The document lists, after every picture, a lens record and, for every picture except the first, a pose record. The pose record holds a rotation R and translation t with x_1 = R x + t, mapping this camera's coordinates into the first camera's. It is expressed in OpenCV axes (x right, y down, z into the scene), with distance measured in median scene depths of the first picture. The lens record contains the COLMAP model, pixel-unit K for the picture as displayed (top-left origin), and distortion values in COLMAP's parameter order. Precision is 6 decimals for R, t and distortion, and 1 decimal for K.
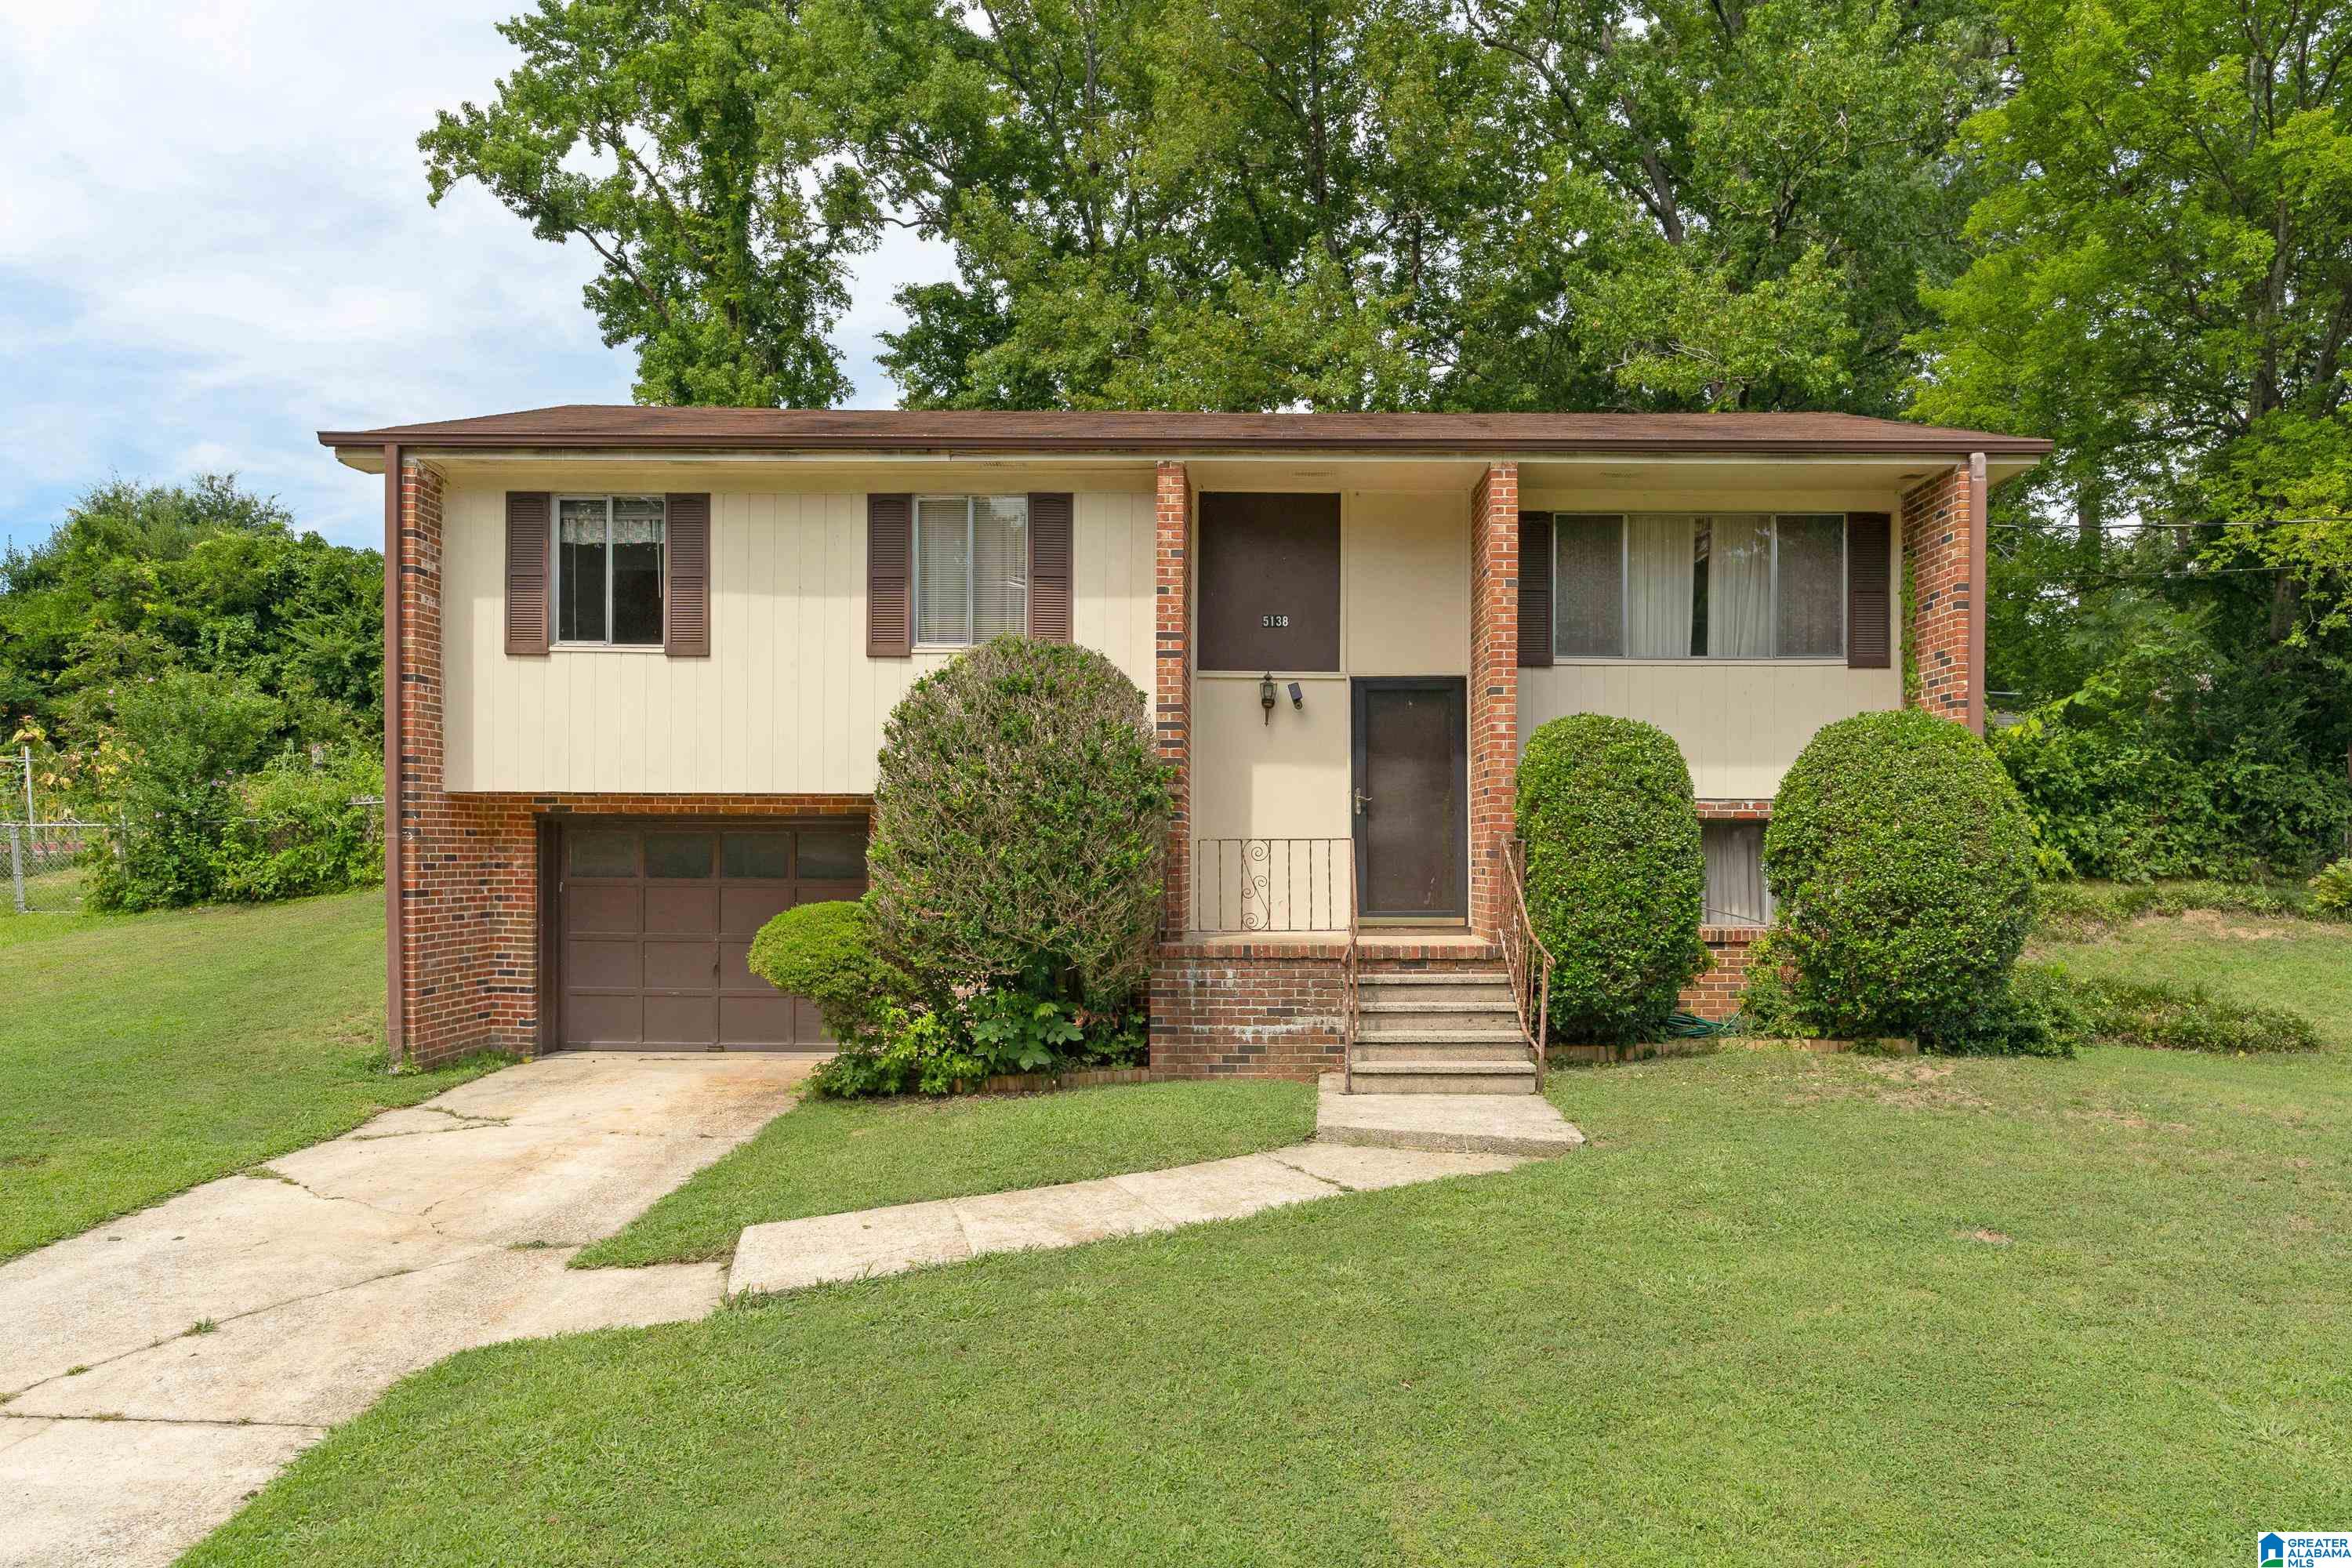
lens RADIAL K [[1549.5, 0, 1175.9], [0, 1549.5, 783.8], [0, 0, 1]] dist [0.005303, 0.001087]
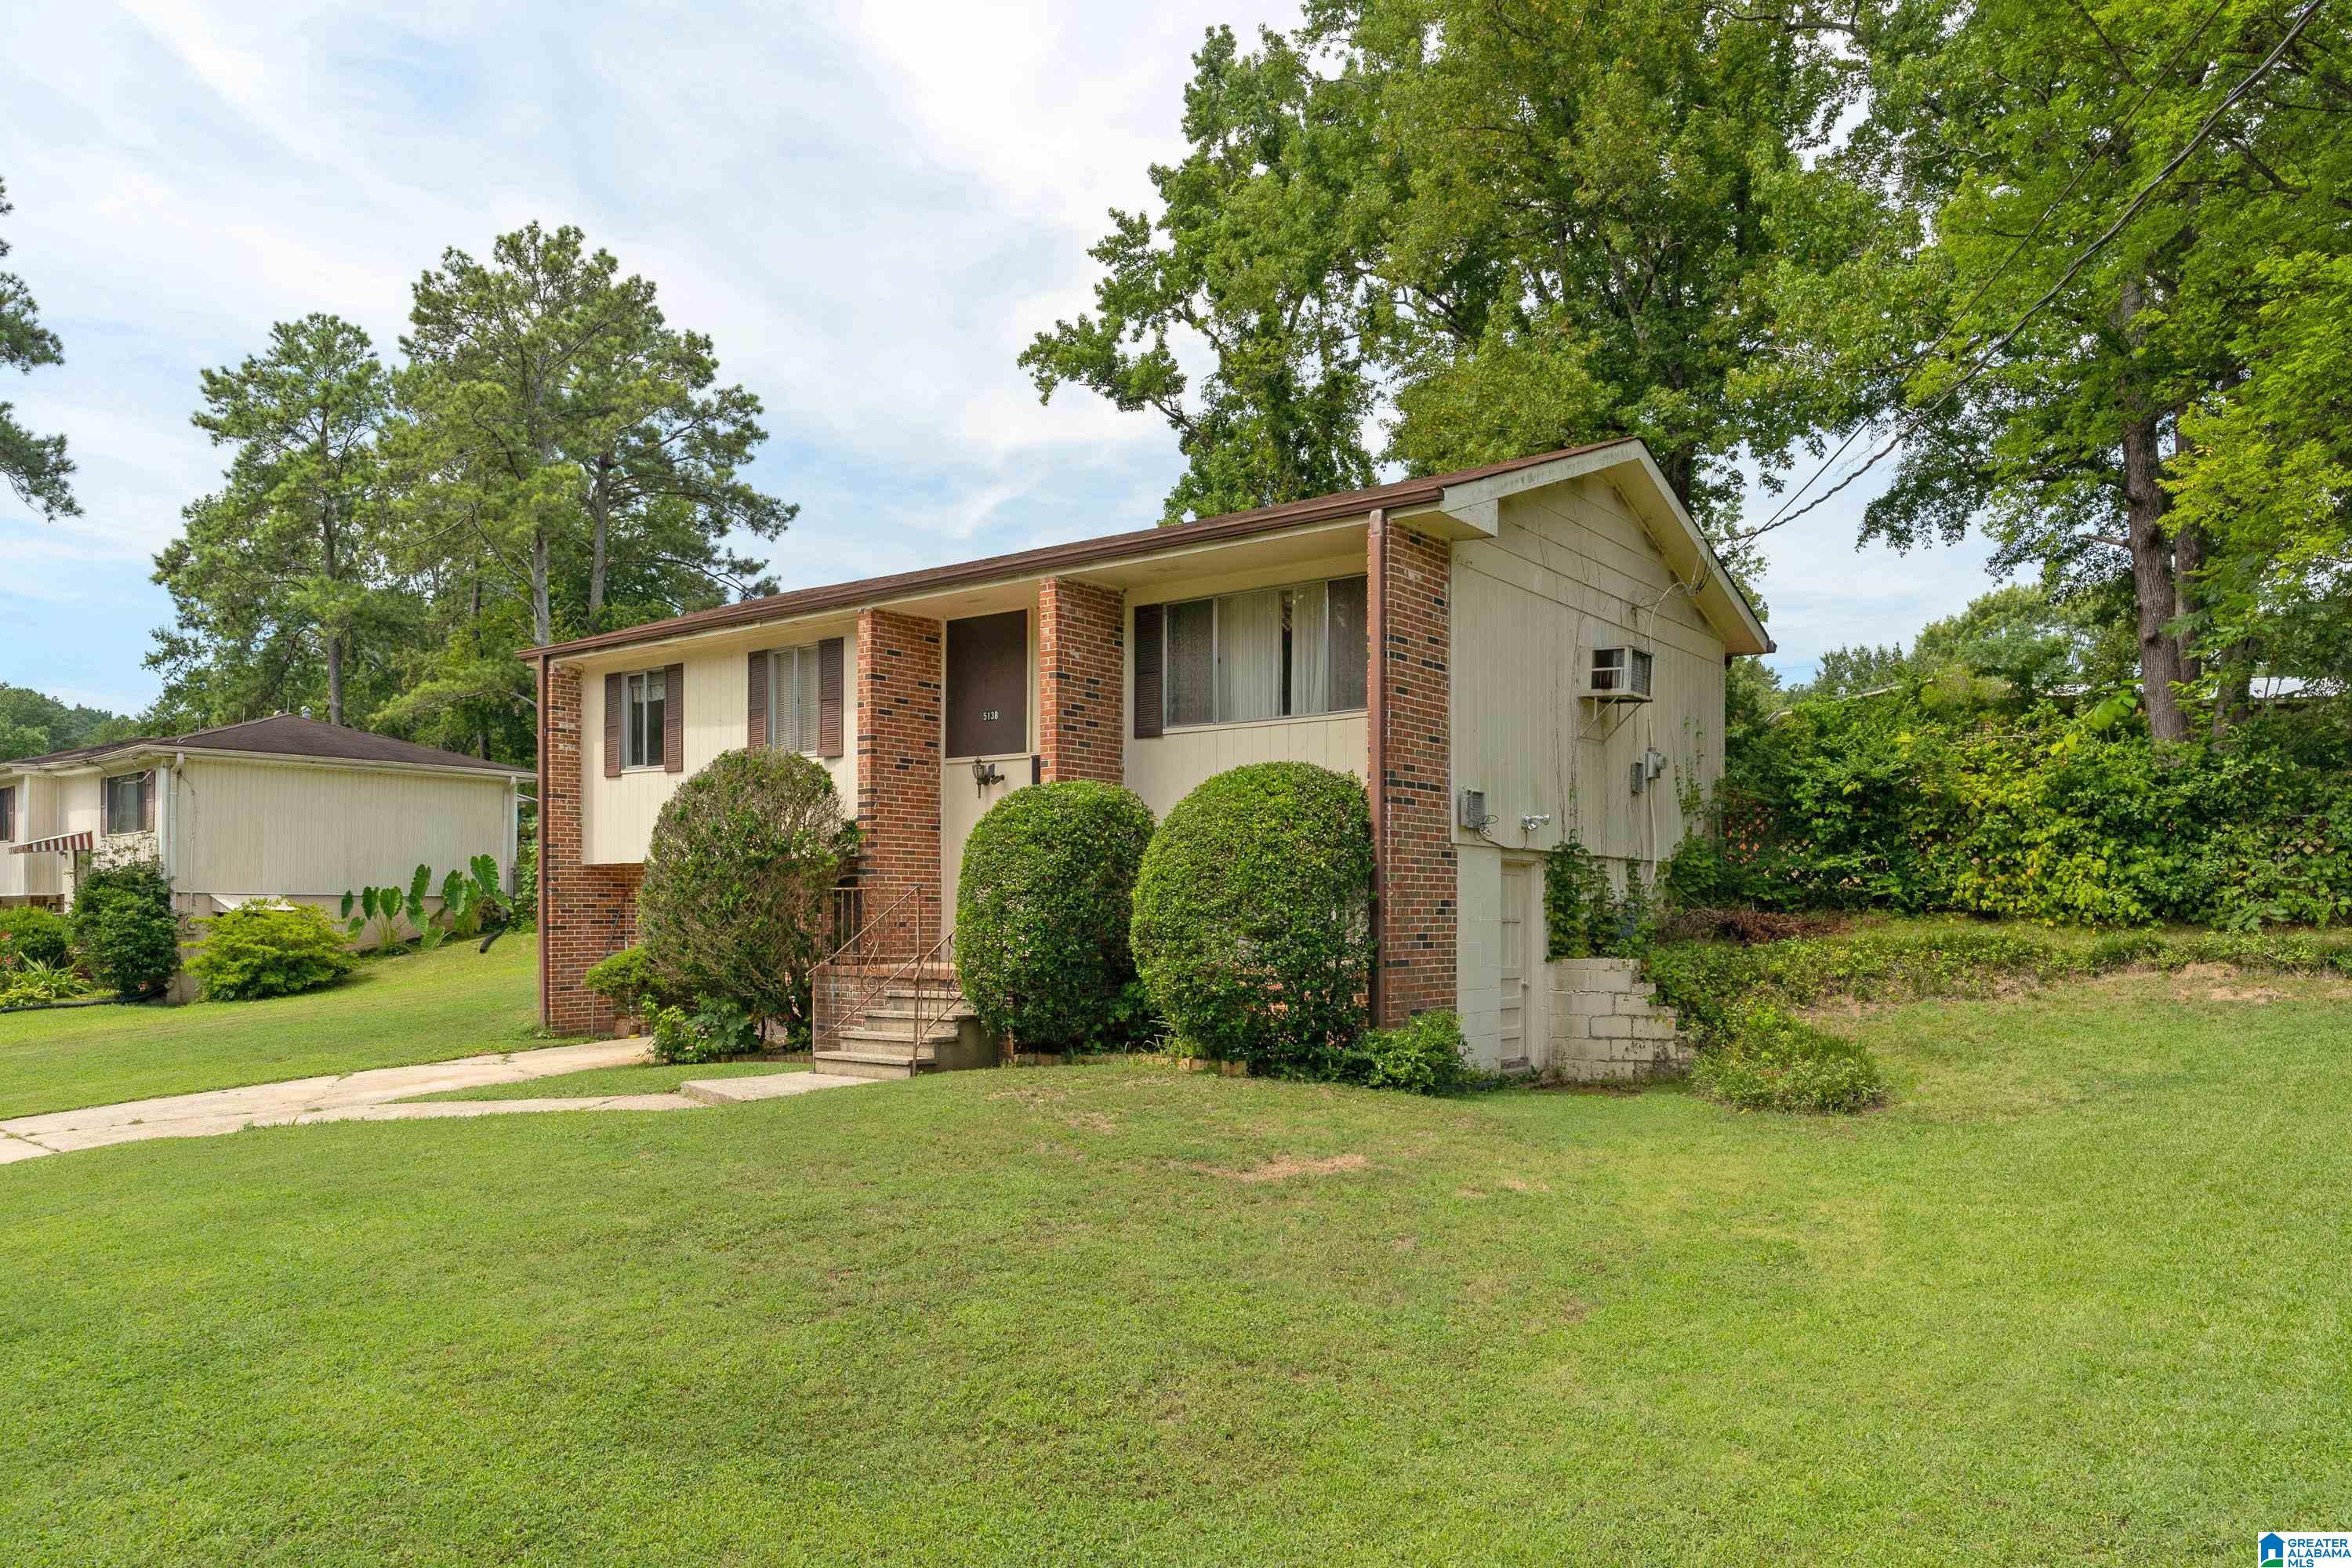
lens RADIAL K [[1588.6, 0, 1179.2], [0, 1588.6, 793.0], [0, 0, 1]] dist [0.006936, -0.000318]
pose [[0.796437, -0.048806, -0.602748, 1.004579], [0.029618, 0.998690, -0.041731, 0.017778], [0.603995, 0.015384, 0.796839, 0.062390]]
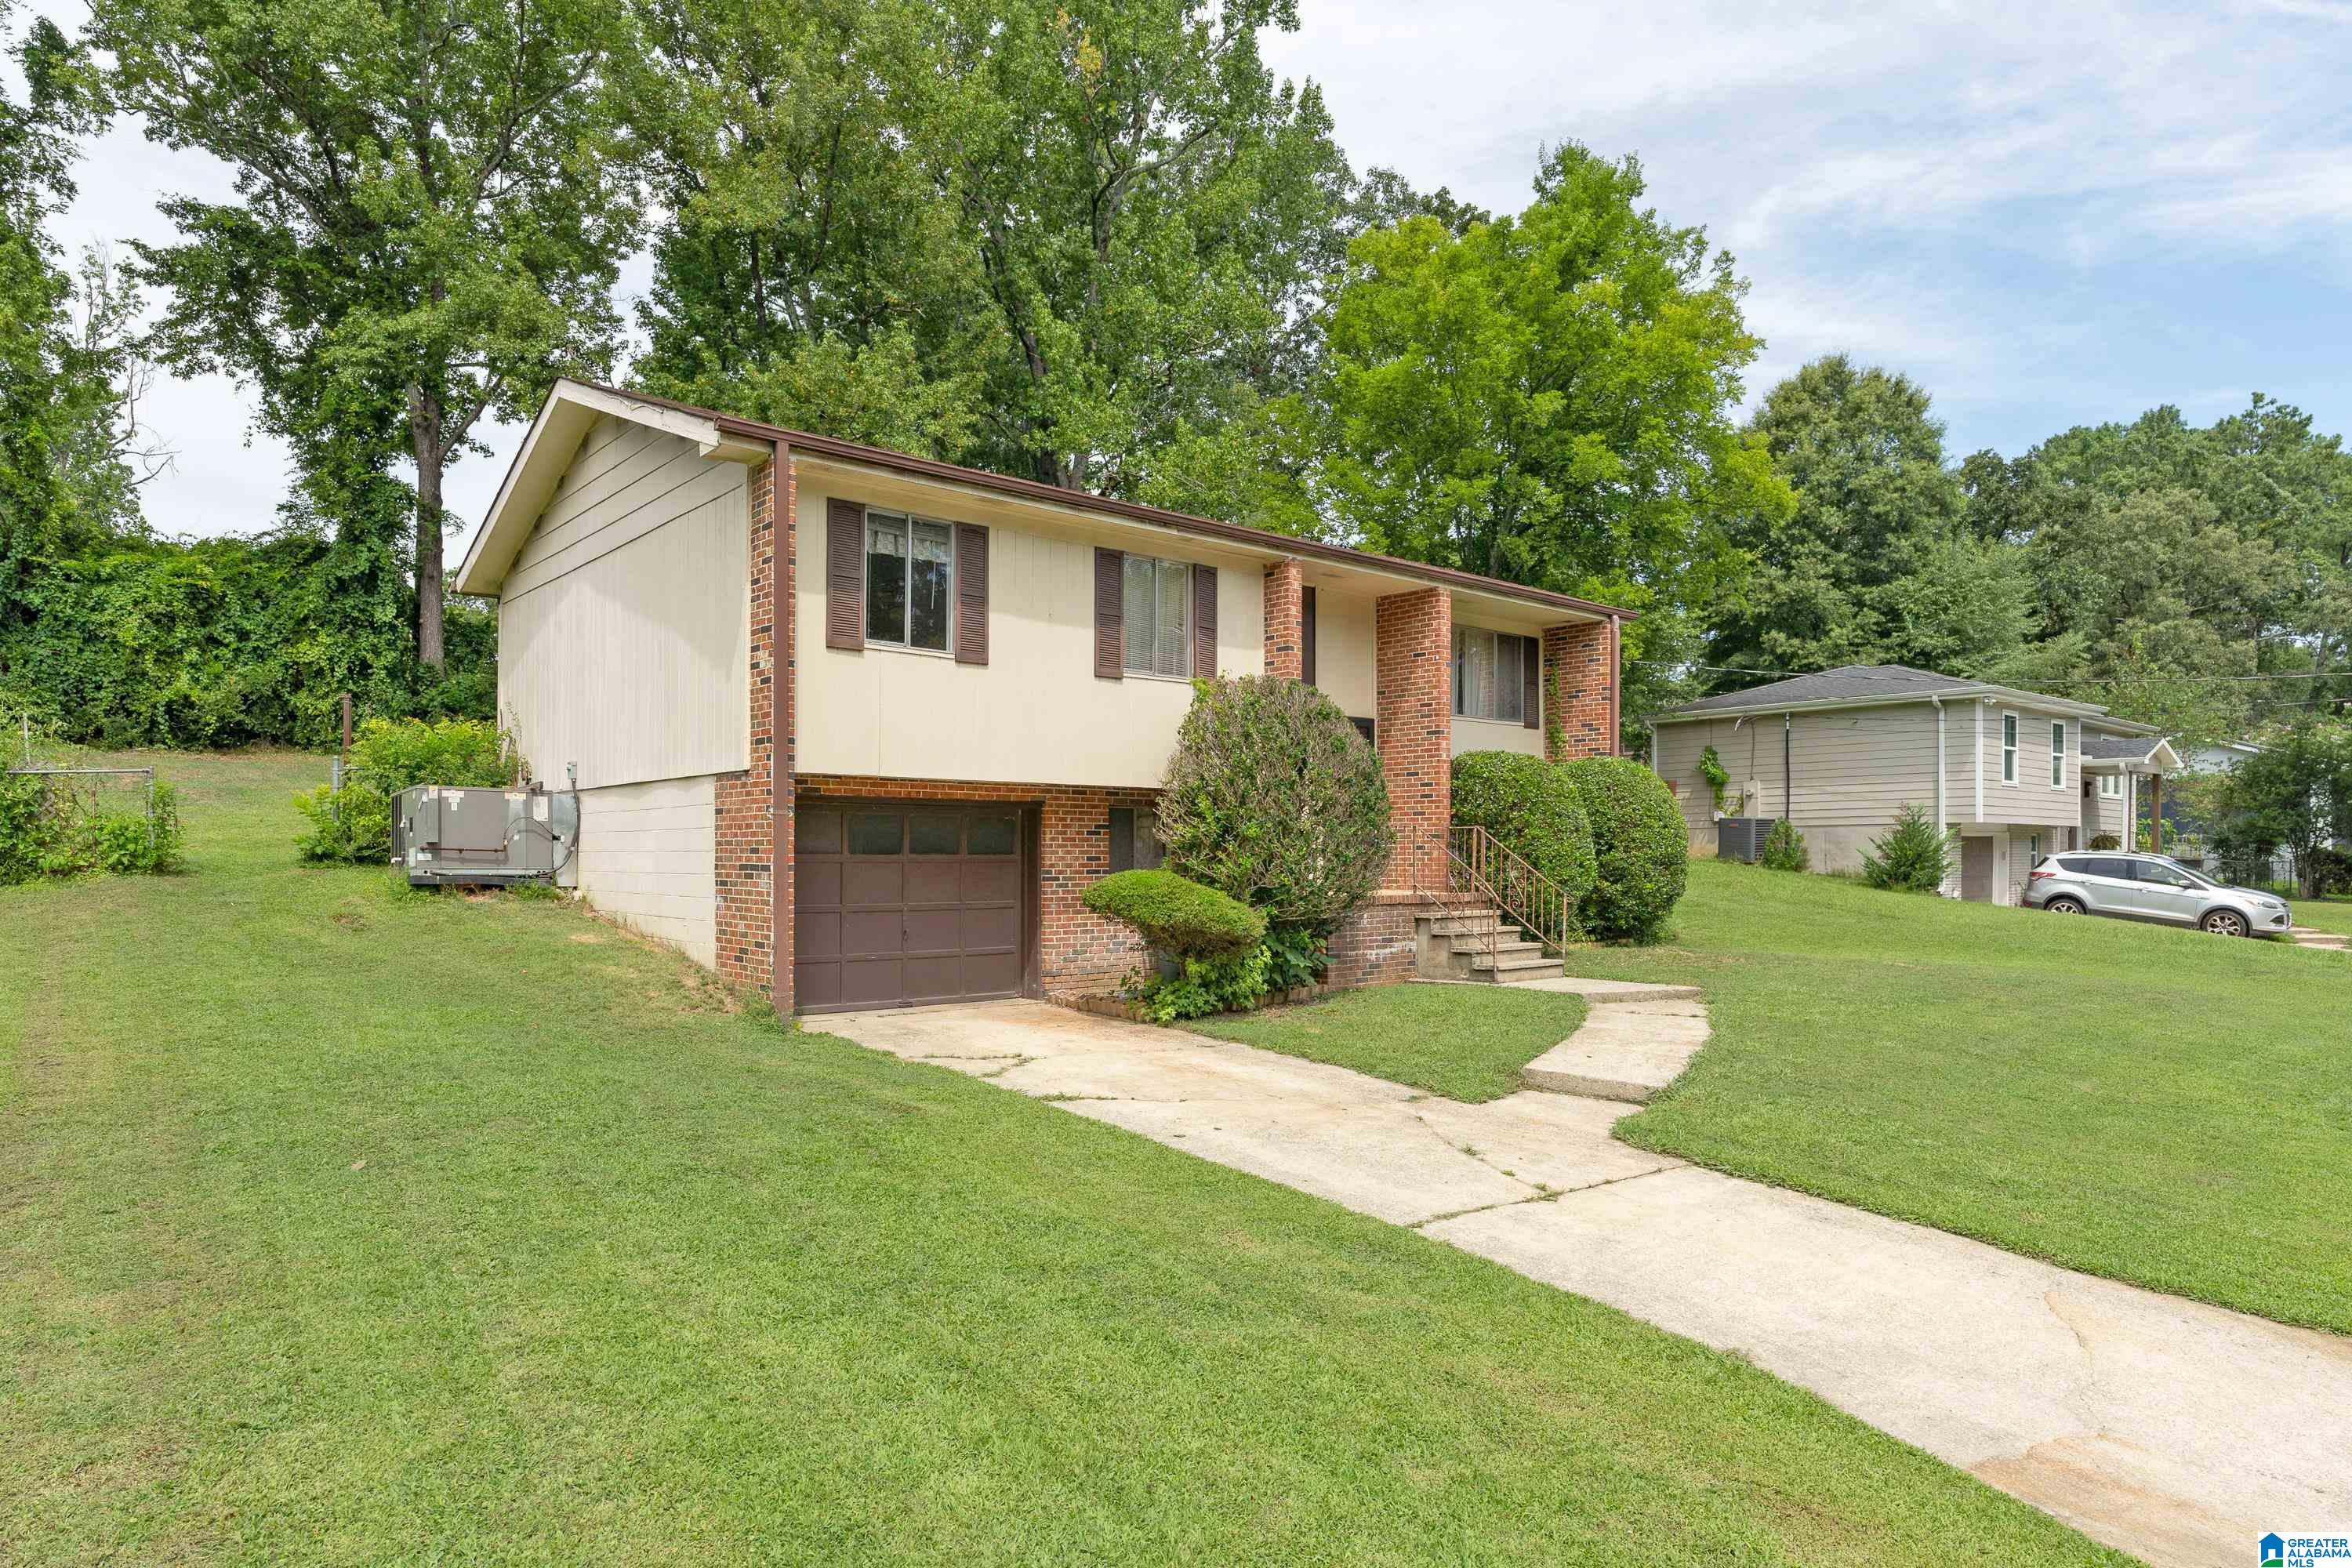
lens RADIAL K [[1389.8, 0, 1177.6], [0, 1389.8, 787.5], [0, 0, 1]] dist [0.003898, 0.002171]
pose [[0.755892, 0.028553, 0.654074, -0.874861], [-0.028609, 0.999535, -0.010571, 0.017601], [-0.654071, -0.010722, 0.756357, 0.103978]]
